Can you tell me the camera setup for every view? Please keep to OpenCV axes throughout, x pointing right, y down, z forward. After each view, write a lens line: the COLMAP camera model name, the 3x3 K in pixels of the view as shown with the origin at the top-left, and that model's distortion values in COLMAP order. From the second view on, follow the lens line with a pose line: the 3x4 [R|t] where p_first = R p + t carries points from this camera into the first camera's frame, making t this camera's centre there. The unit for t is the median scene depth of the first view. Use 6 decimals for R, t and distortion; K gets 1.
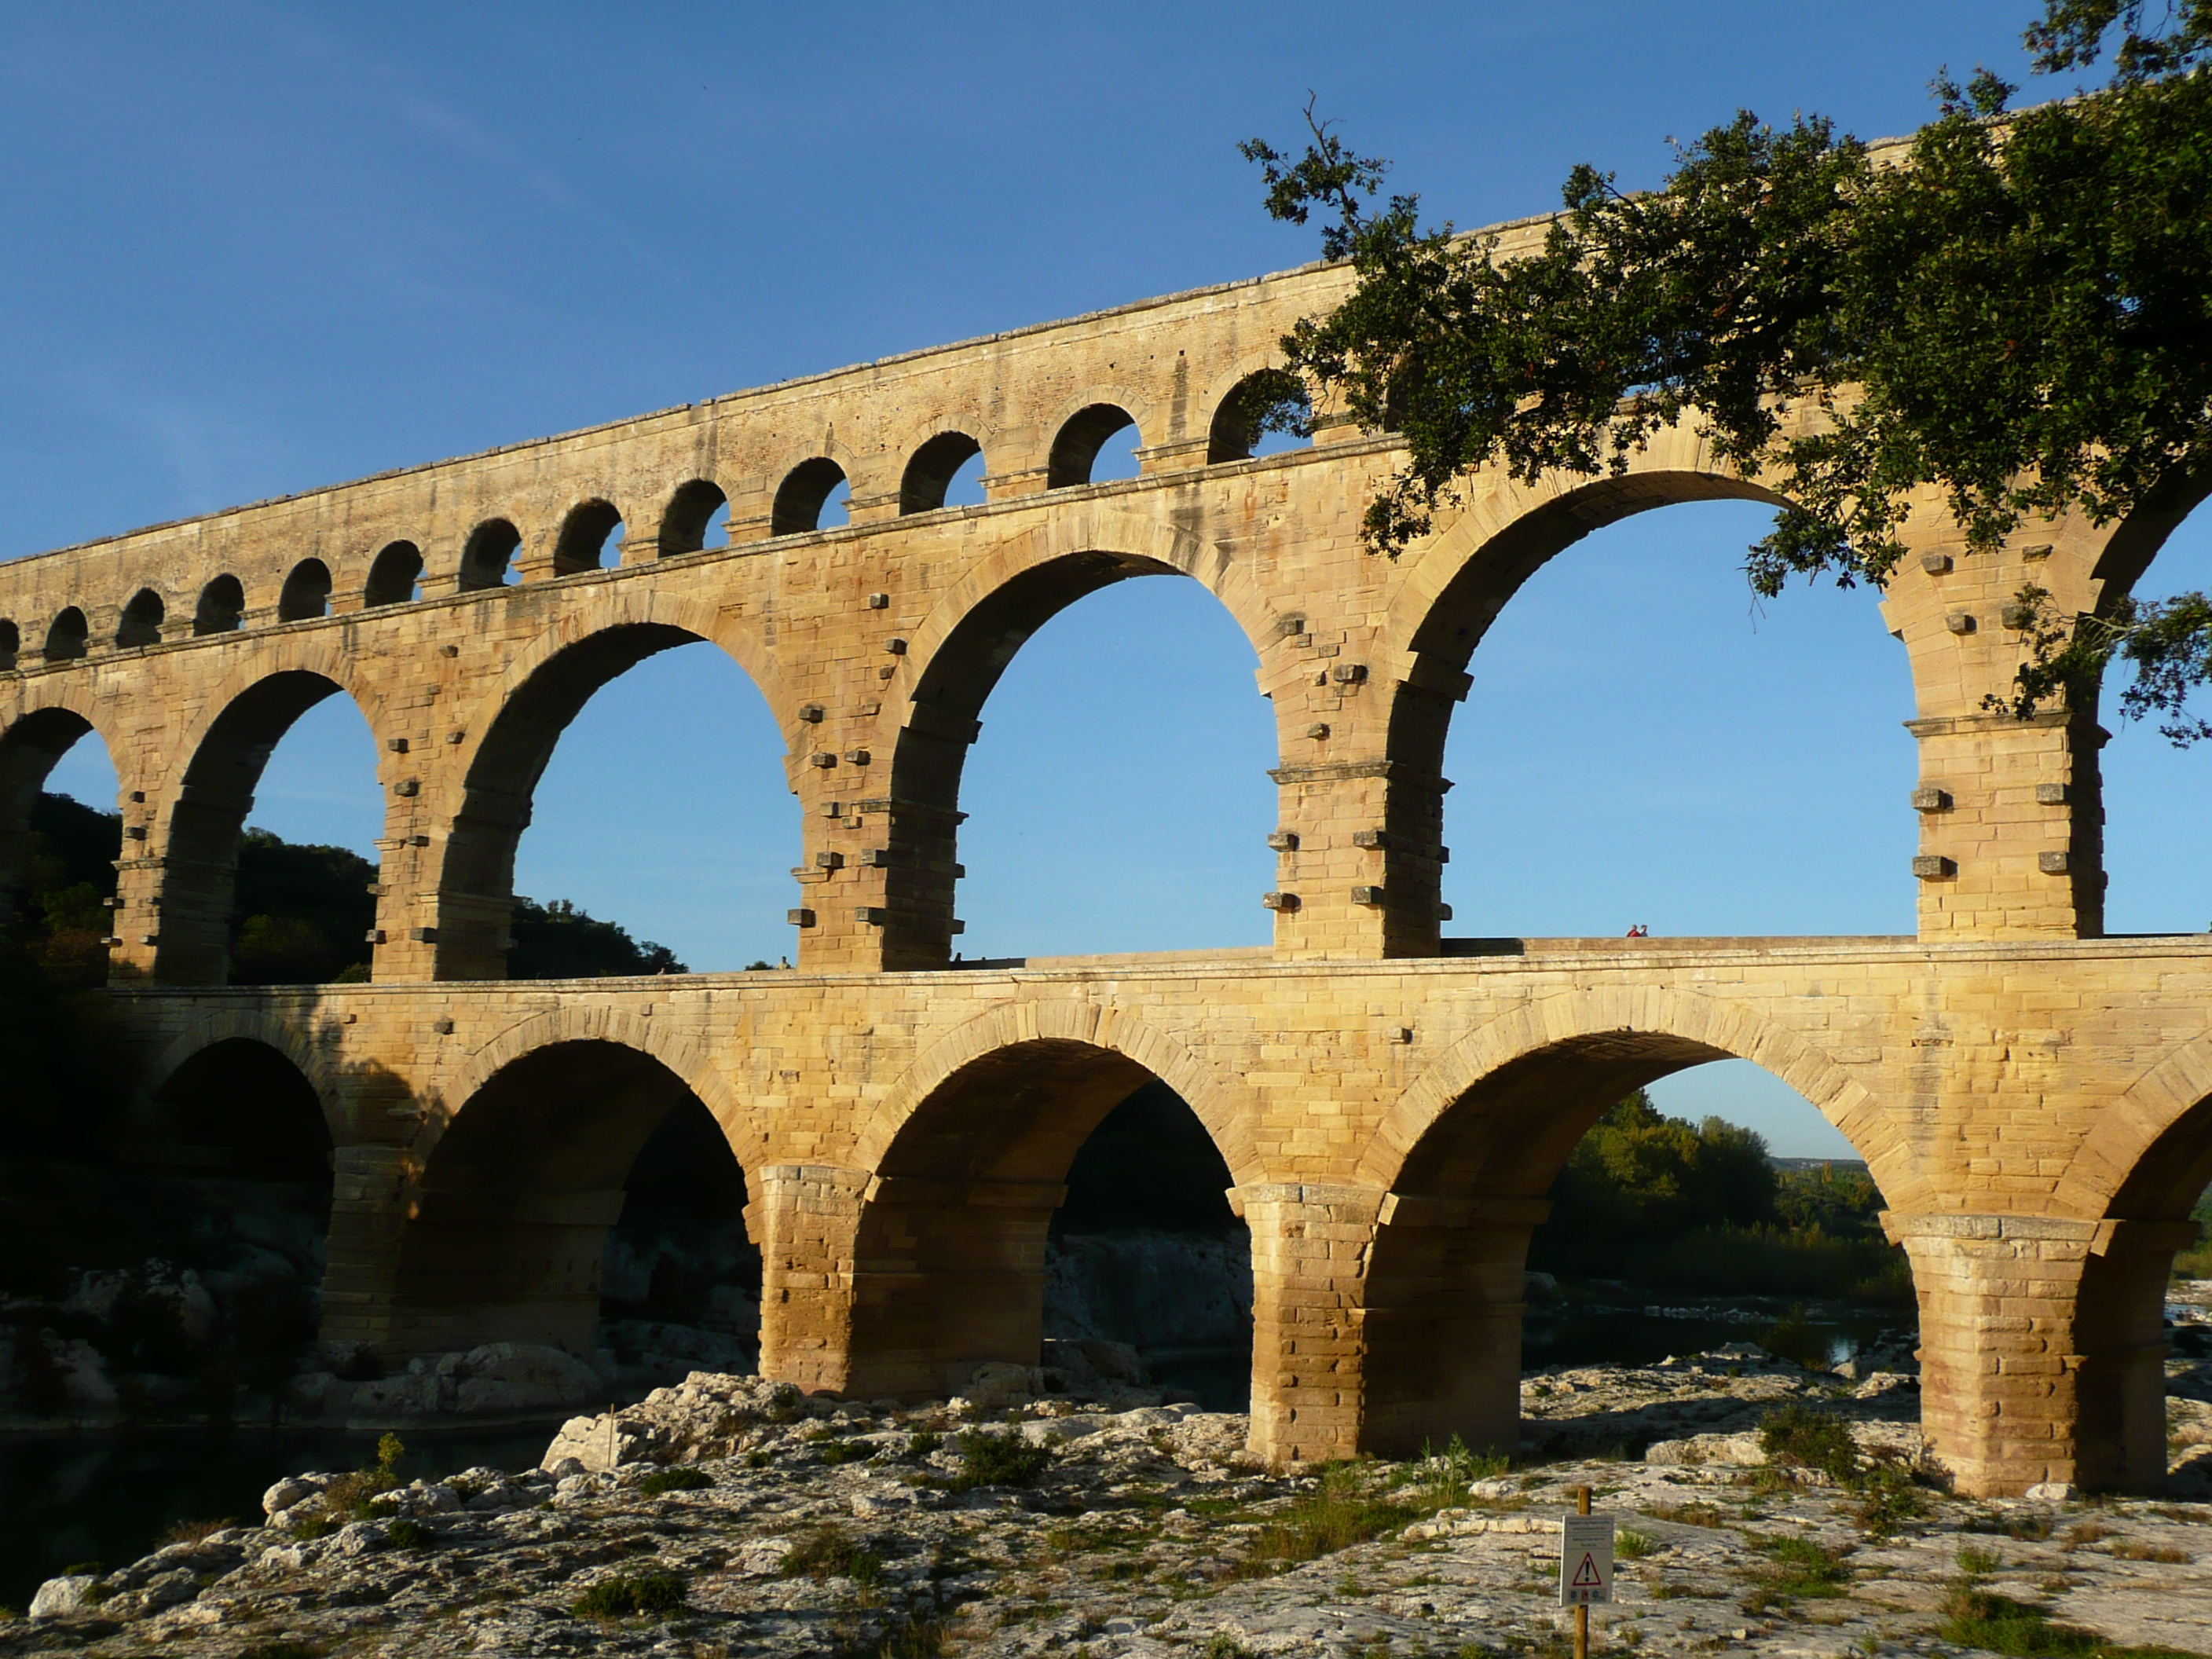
lens RADIAL K [[2348.4, 0, 1102.8], [0, 2348.4, 844.8], [0, 0, 1]] dist [-0.015875, 0.000000]
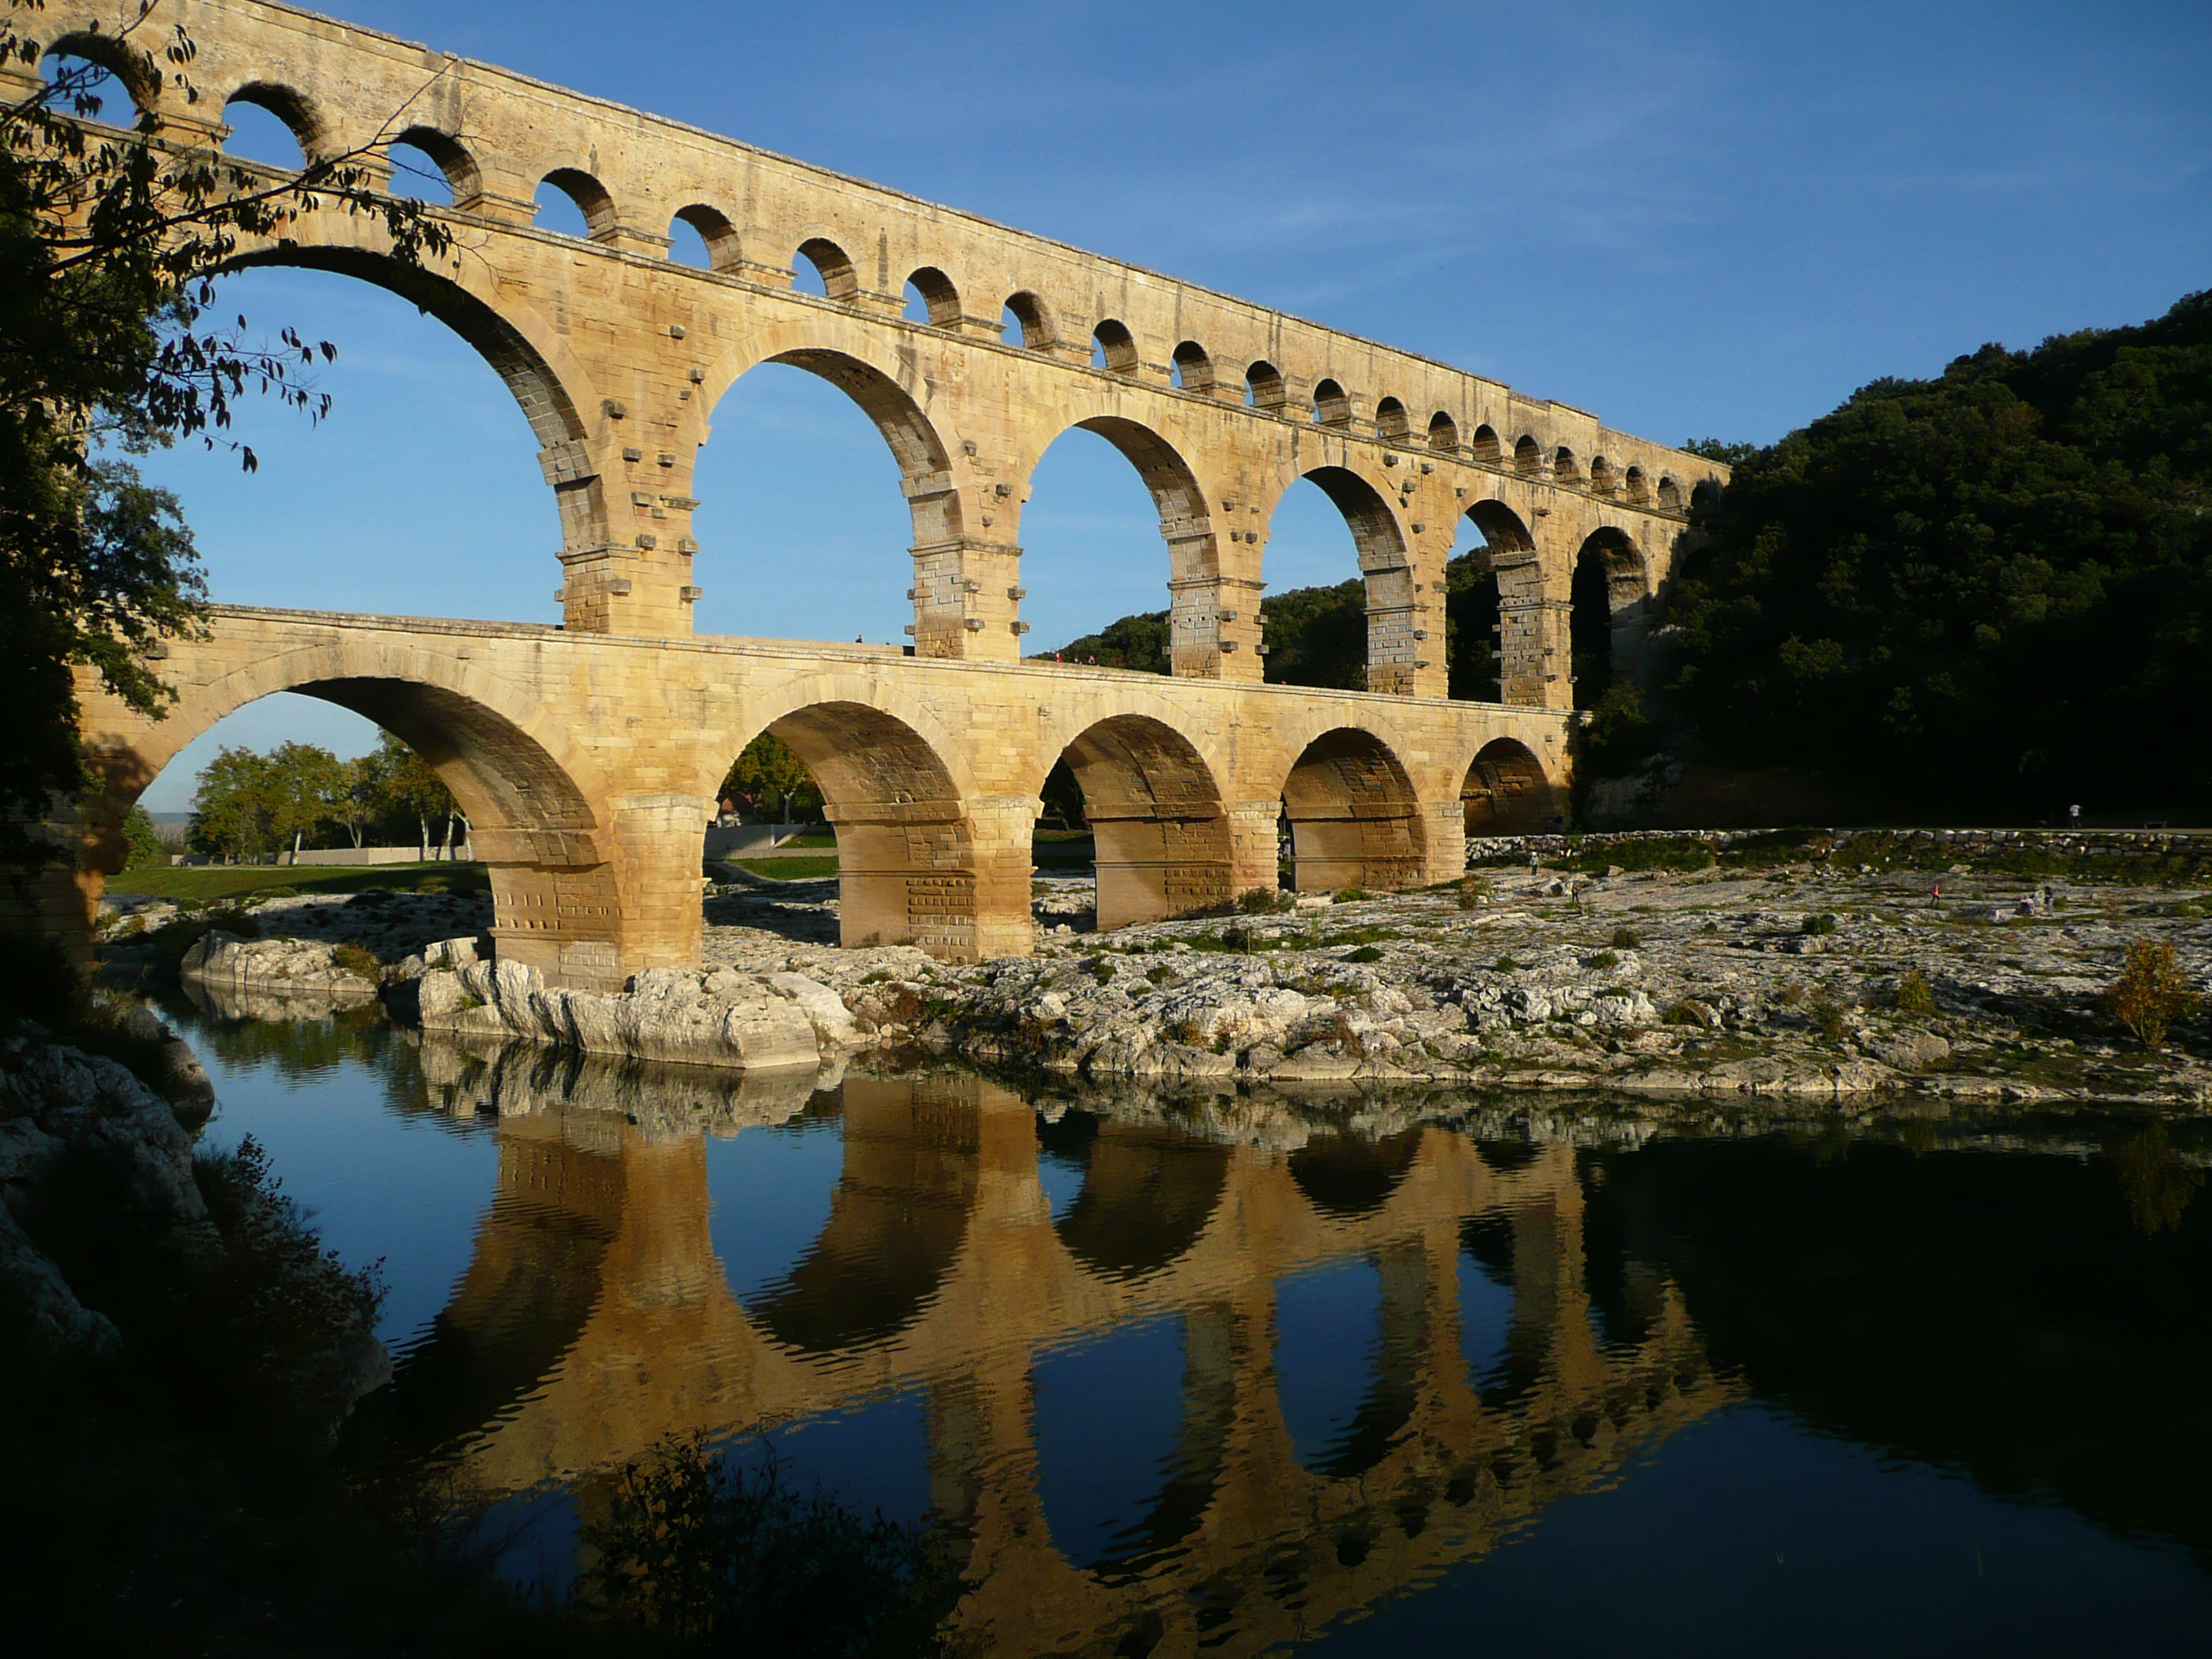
lens RADIAL K [[1853.7, 0, 1113.5], [0, 1853.7, 822.6], [0, 0, 1]] dist [-0.041693, 0.050928]
pose [[0.145576, -0.041914, 0.988459, -1.058499], [-0.129164, 0.989746, 0.060991, 0.062169], [-0.980879, -0.136552, 0.138670, 0.639158]]
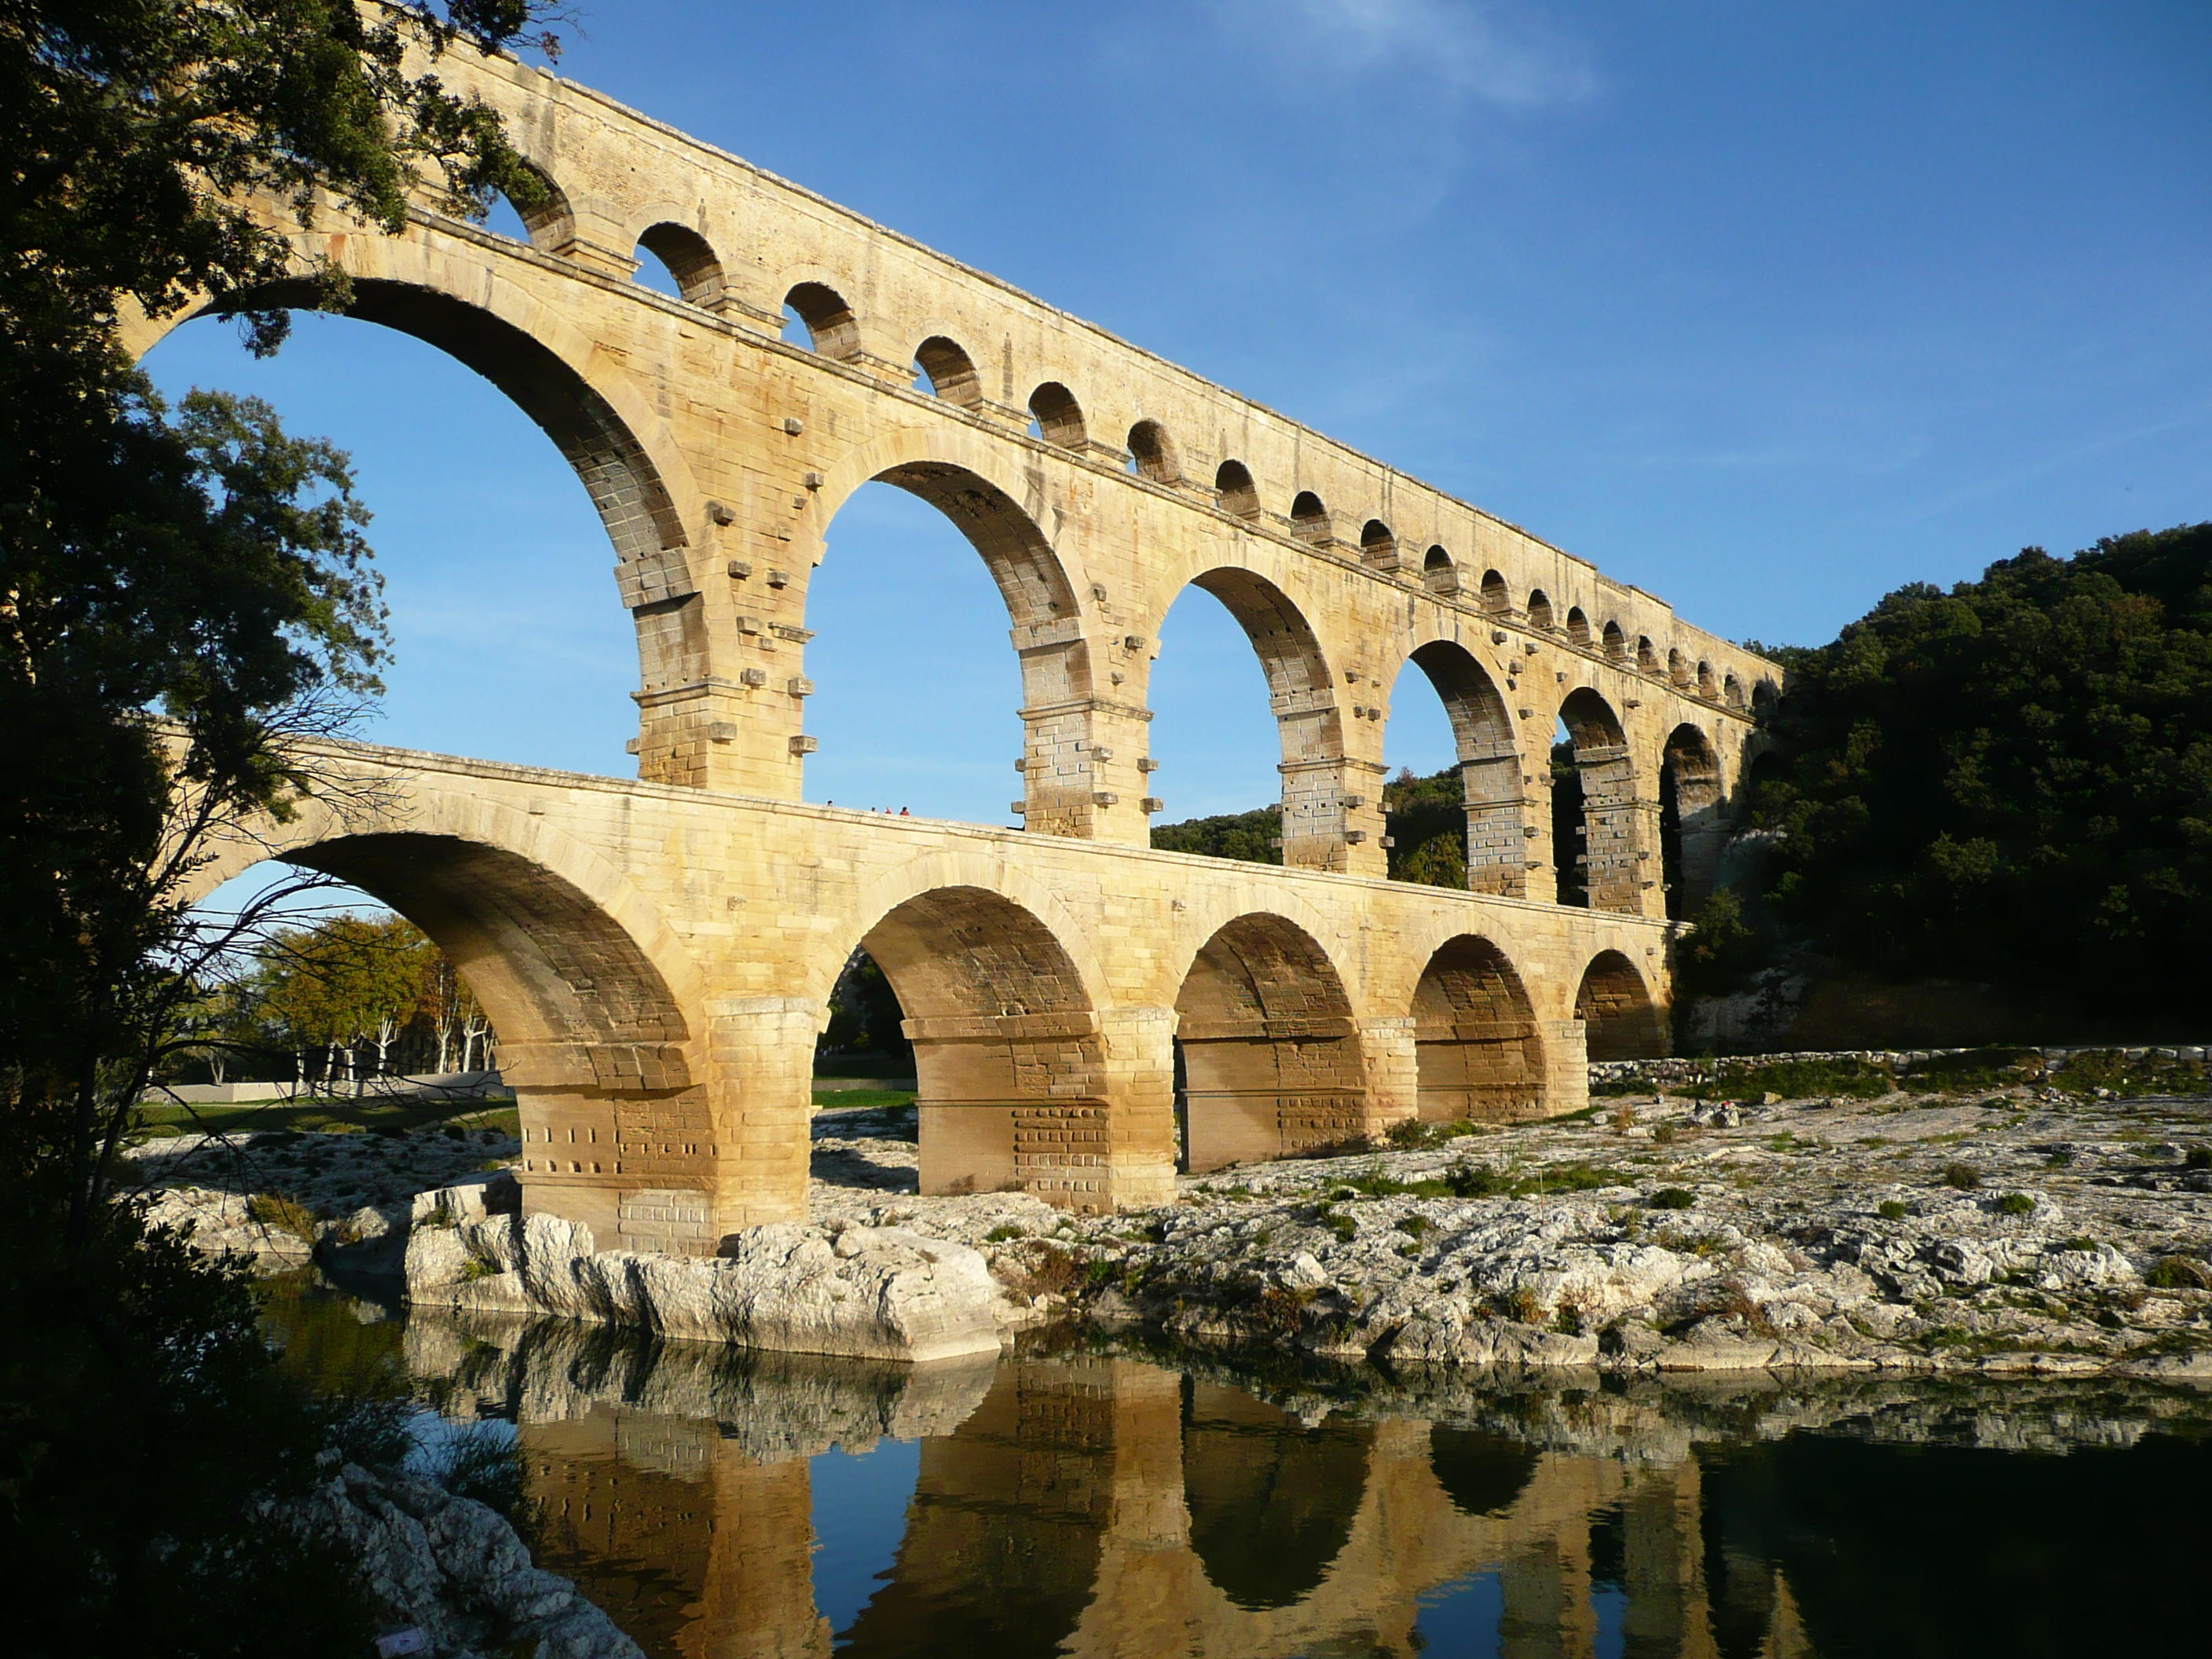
lens RADIAL K [[1853.7, 0, 1109.3], [0, 1853.7, 824.6], [0, 0, 1]] dist [-0.041693, 0.050928]
pose [[0.067902, 0.085412, 0.994029, -0.879904], [-0.131844, 0.988359, -0.075919, 0.106973], [-0.988942, -0.125902, 0.078373, 0.820964]]
